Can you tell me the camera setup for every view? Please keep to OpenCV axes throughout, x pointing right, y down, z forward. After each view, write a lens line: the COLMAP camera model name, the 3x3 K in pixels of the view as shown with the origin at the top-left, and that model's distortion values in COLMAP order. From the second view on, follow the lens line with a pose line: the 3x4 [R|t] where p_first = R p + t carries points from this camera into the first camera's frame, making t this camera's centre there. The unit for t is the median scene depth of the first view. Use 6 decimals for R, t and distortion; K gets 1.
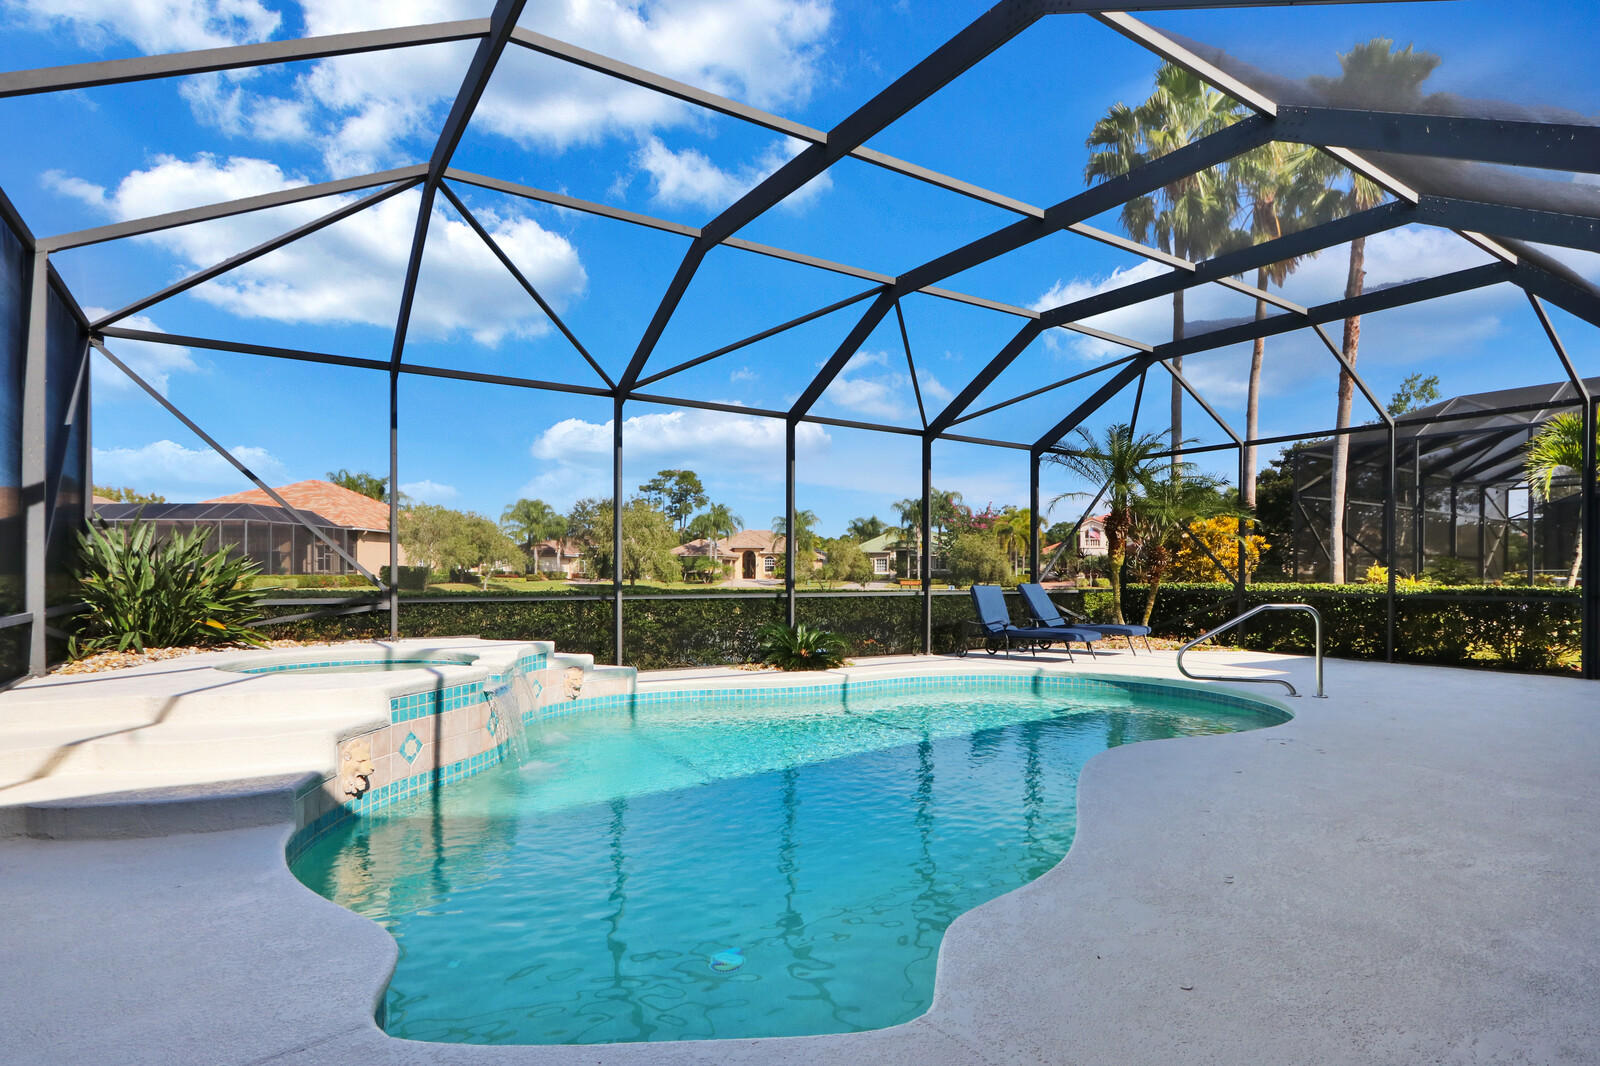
lens RADIAL K [[824.1, 0, 796.1], [0, 824.1, 569.0], [0, 0, 1]] dist [-0.011595, 0.000443]
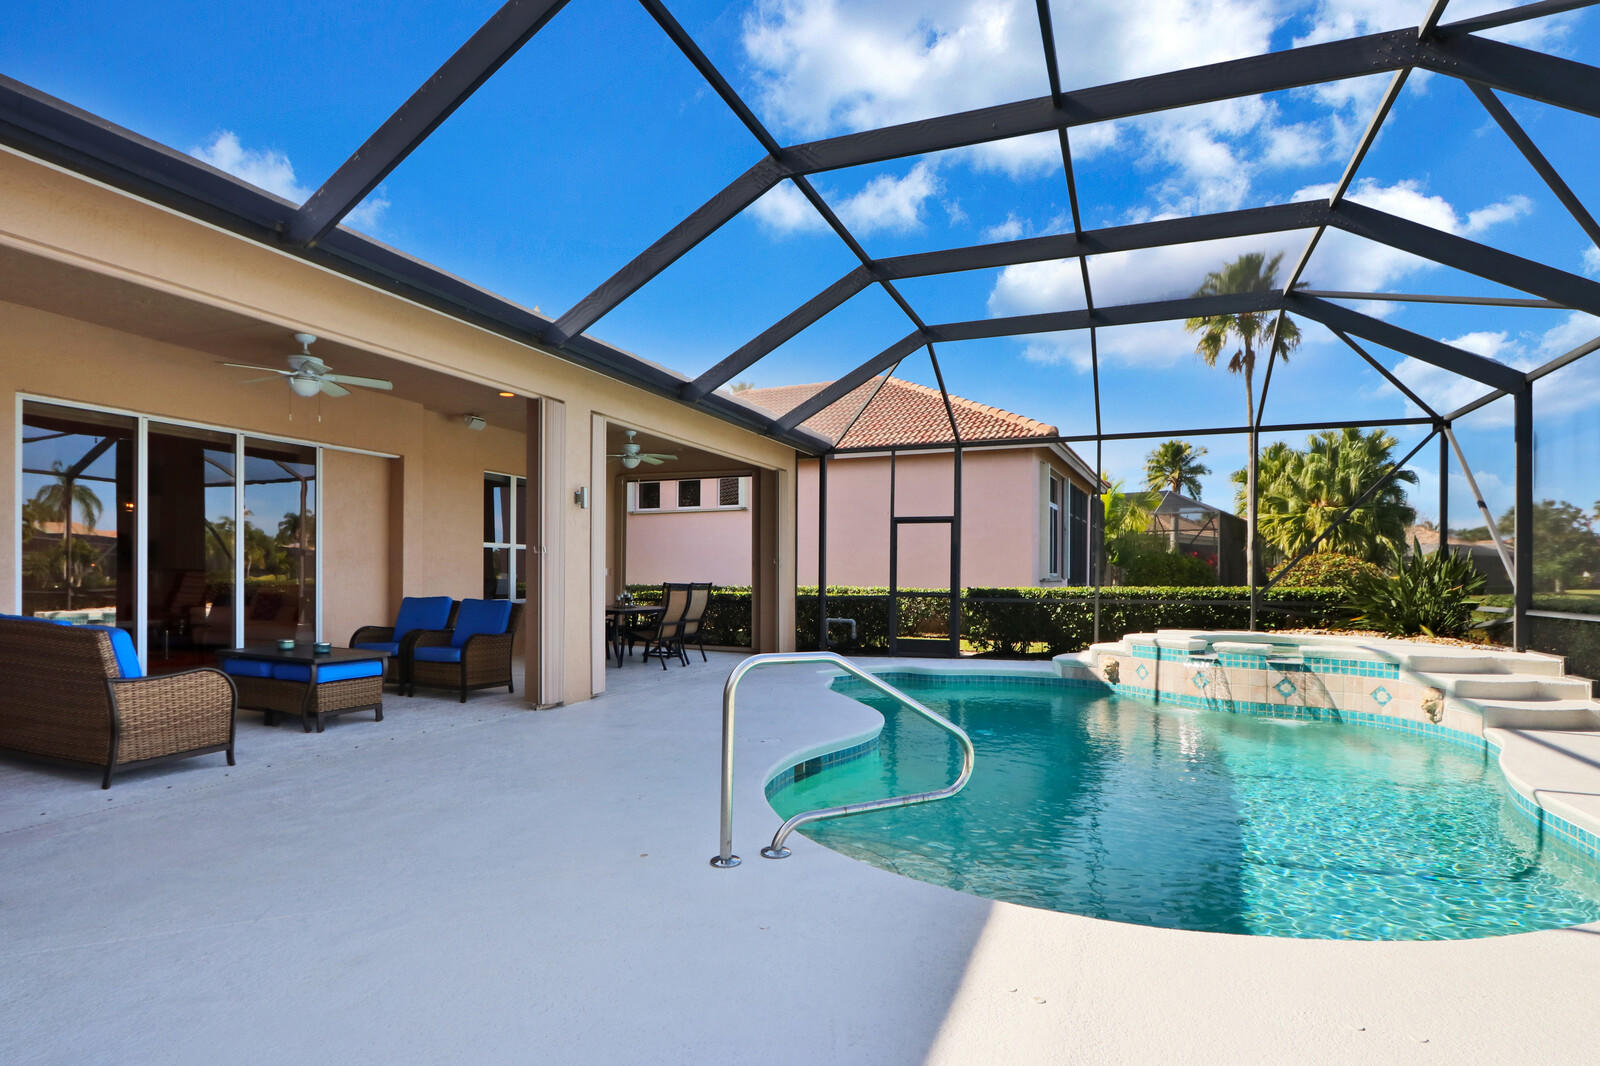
lens RADIAL K [[862.0, 0, 799.6], [0, 862.0, 578.5], [0, 0, 1]] dist [-0.005241, -0.000472]
pose [[-0.814605, -0.004565, -0.579999, 0.529131], [-0.002124, 0.999986, -0.004887, 0.003250], [0.580013, -0.002749, -0.814603, 0.848753]]
